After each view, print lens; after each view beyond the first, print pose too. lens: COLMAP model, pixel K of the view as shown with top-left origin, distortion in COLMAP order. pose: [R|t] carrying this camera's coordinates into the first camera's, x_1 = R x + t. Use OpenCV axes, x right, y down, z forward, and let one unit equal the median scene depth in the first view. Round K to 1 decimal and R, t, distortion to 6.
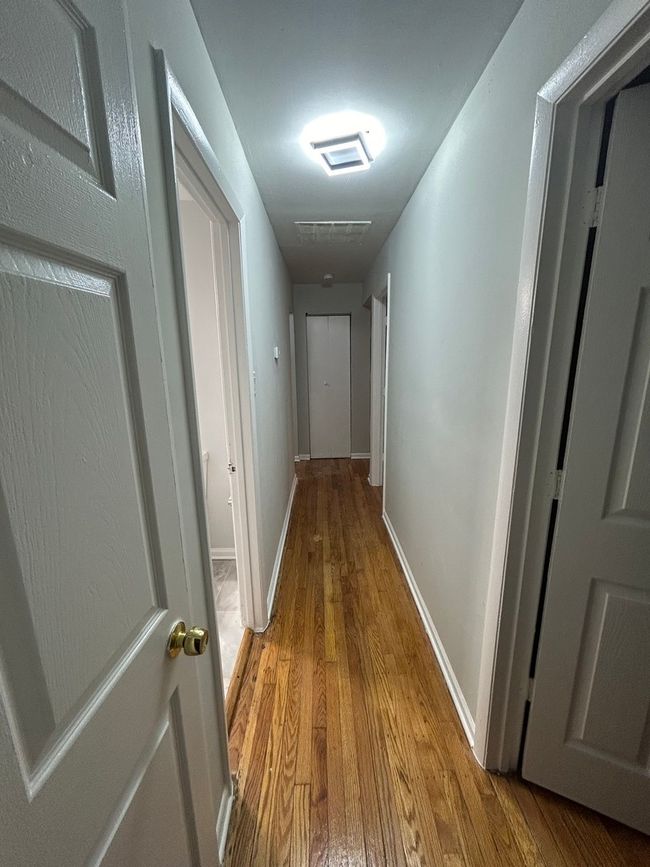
lens RADIAL K [[348.5, 0, 325.3], [0, 348.5, 431.7], [0, 0, 1]] dist [0.000471, 0.000530]
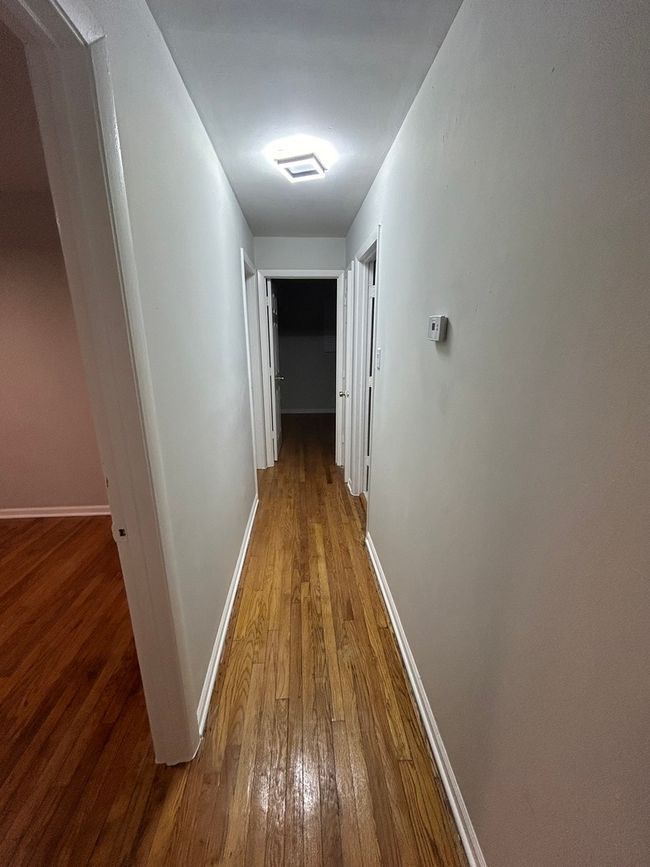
lens RADIAL K [[348.5, 0, 324.4], [0, 348.5, 432.5], [0, 0, 1]] dist [0.000471, 0.000530]
pose [[-0.998307, 0.025080, -0.052483, 0.042208], [-0.002882, 0.879832, 0.475277, -0.354849], [0.058096, 0.474623, -0.878270, 1.585876]]
